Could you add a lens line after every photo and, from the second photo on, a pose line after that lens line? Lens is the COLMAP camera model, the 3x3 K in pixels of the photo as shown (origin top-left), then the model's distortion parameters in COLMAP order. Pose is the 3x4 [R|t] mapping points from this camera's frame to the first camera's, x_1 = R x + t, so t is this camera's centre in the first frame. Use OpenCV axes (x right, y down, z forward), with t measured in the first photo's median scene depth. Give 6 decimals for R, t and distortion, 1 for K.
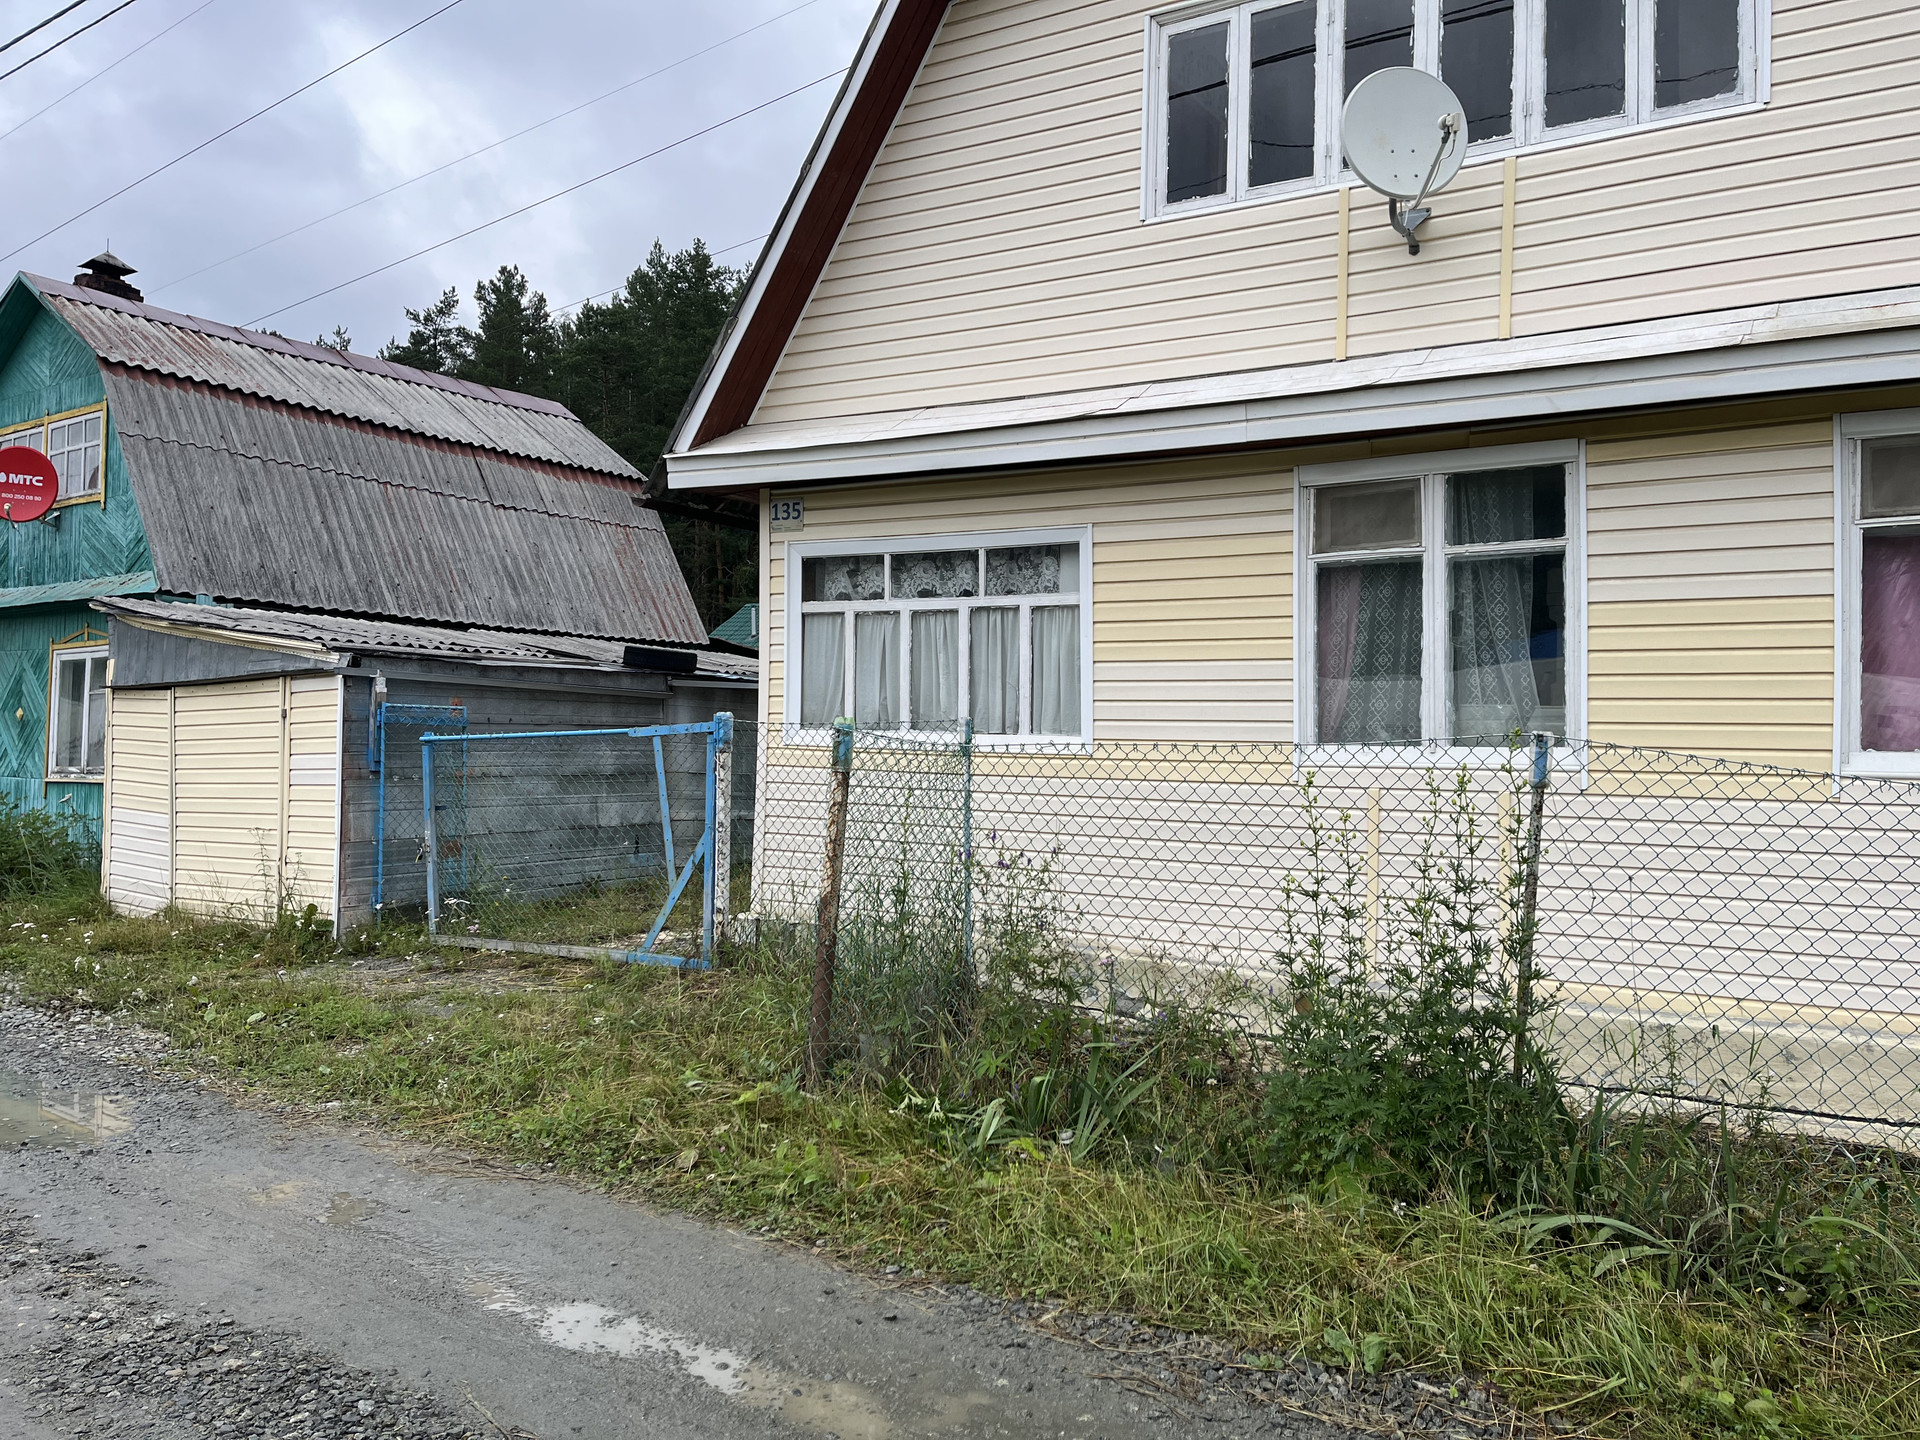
lens RADIAL K [[1457.4, 0, 968.1], [0, 1457.4, 718.1], [0, 0, 1]] dist [0.068073, -0.075359]
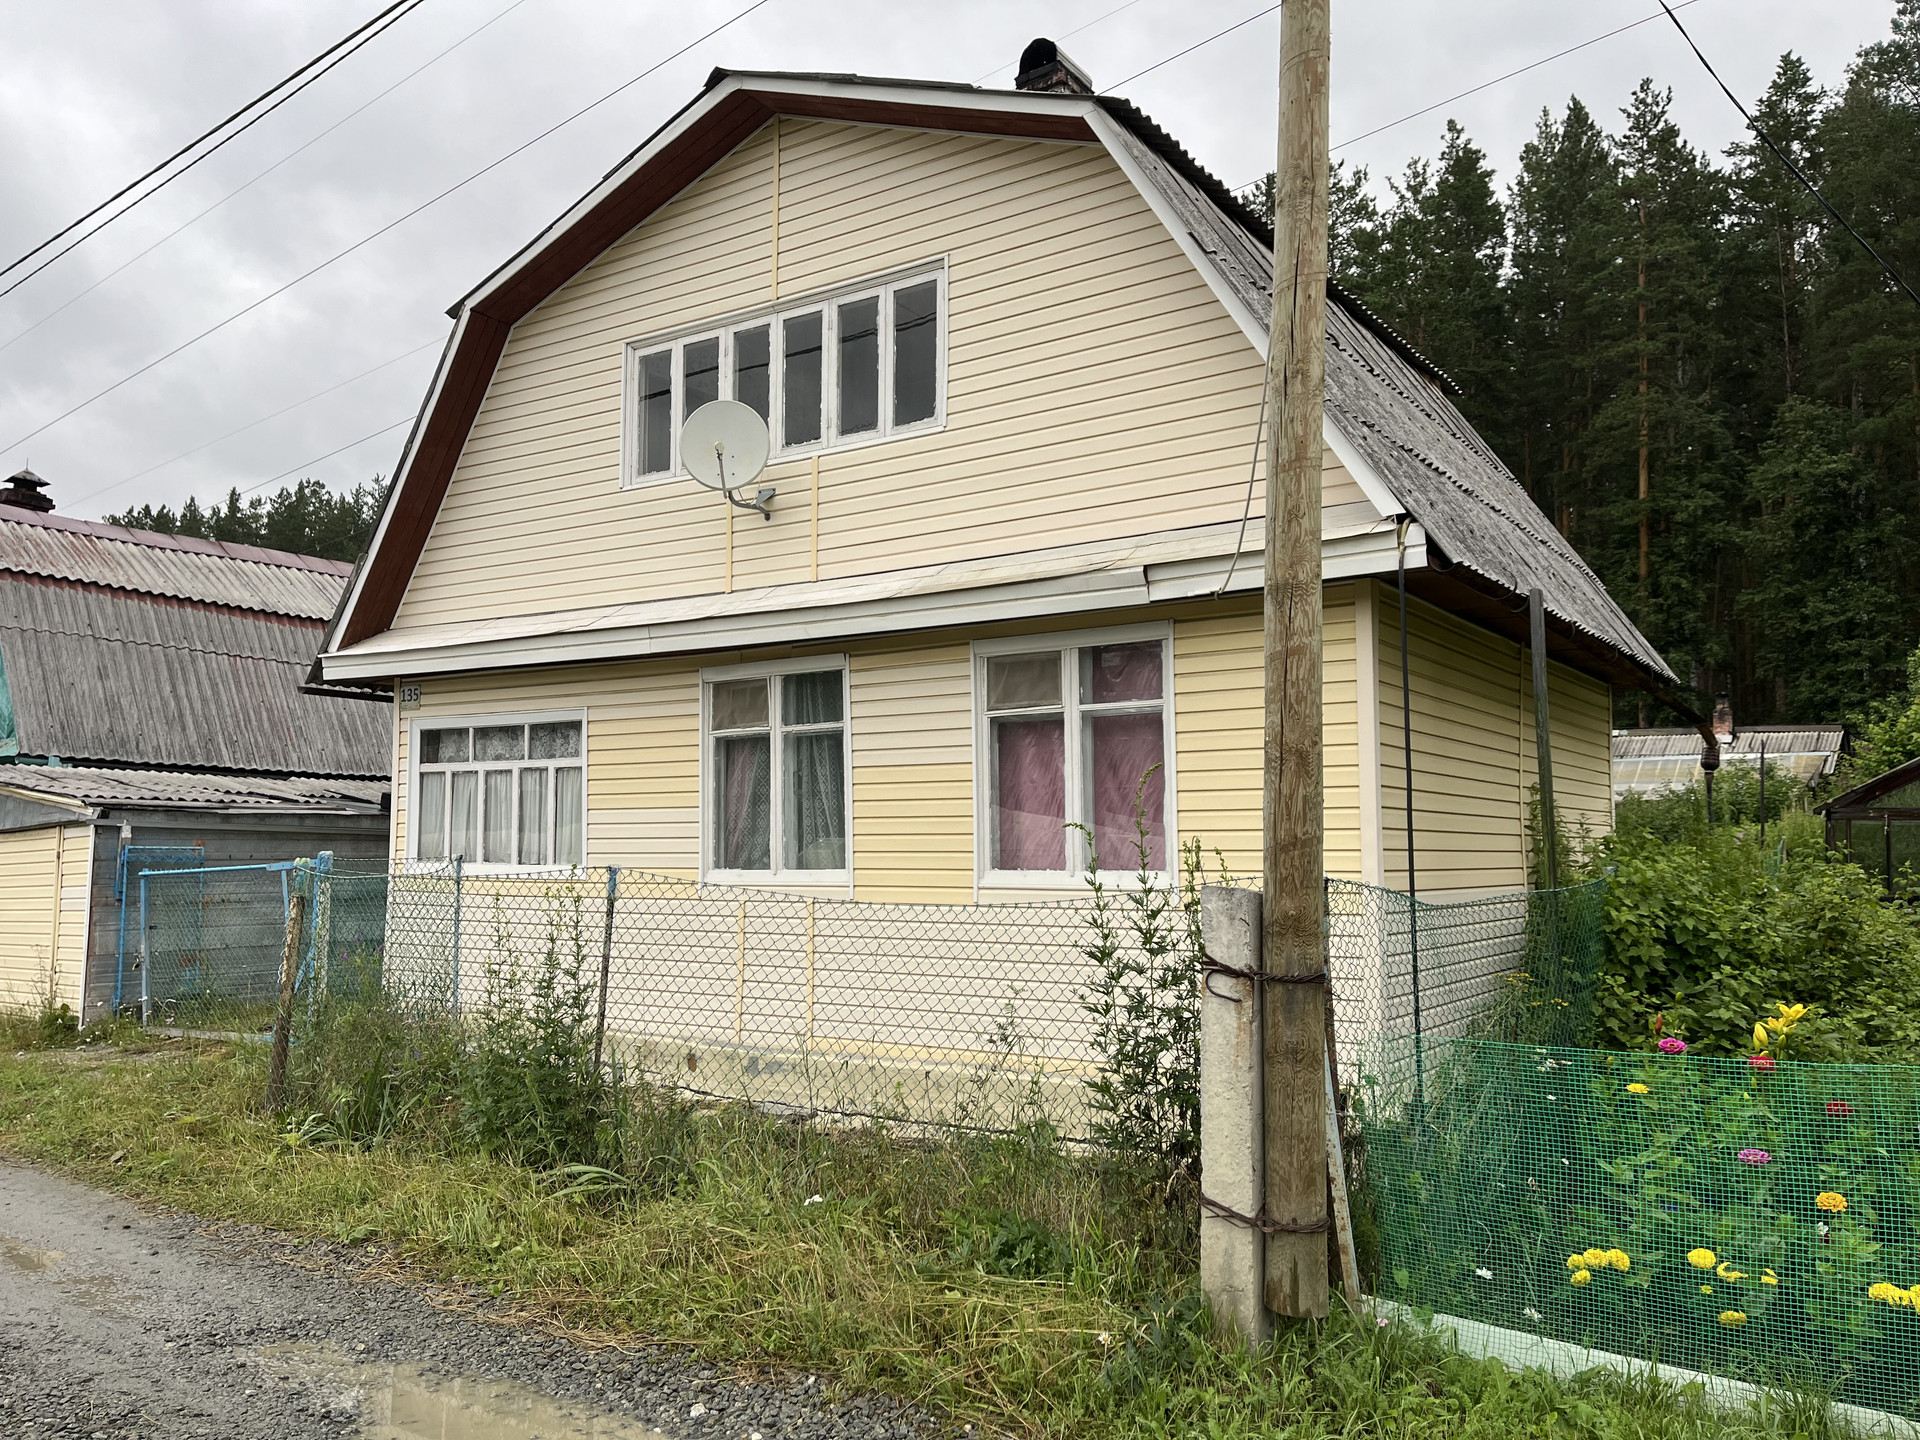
lens RADIAL K [[1457.4, 0, 945.8], [0, 1457.4, 719.5], [0, 0, 1]] dist [0.068073, -0.075359]
pose [[0.998846, -0.017693, -0.044658, 0.413676], [0.014083, 0.996703, -0.079901, -0.007555], [0.045925, 0.079180, 0.995802, -0.289269]]
